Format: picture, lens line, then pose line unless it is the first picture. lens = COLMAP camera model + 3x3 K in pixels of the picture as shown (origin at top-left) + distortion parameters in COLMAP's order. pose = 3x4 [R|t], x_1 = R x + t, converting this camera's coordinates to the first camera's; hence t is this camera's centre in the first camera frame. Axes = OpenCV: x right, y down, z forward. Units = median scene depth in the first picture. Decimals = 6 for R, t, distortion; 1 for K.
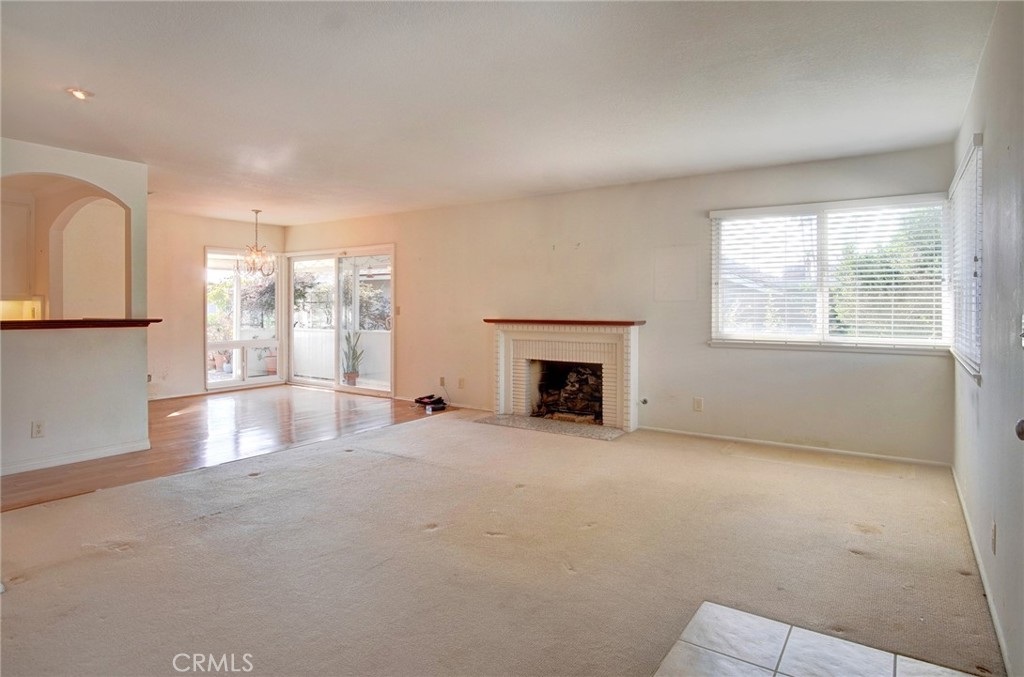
lens RADIAL K [[570.3, 0, 527.9], [0, 570.3, 302.0], [0, 0, 1]] dist [-0.025525, 0.003753]
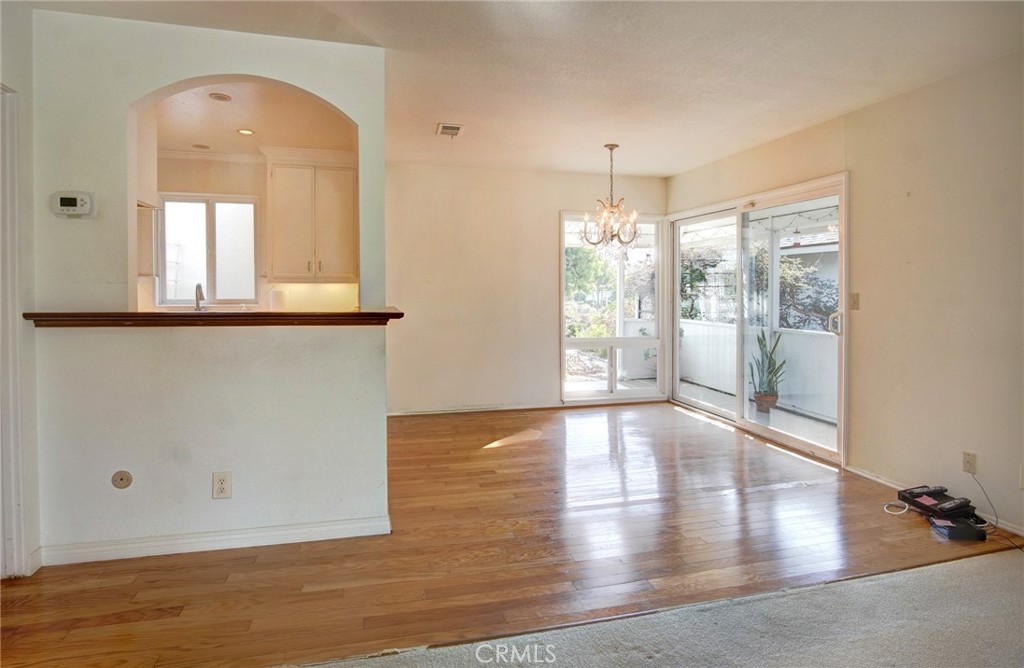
lens RADIAL K [[561.0, 0, 521.0], [0, 561.0, 290.3], [0, 0, 1]] dist [-0.014353, 0.000690]
pose [[0.745641, 0.004218, -0.666334, -0.095328], [-0.000511, 0.999983, 0.005759, 0.002210], [0.666347, -0.003954, 0.745631, 0.343635]]
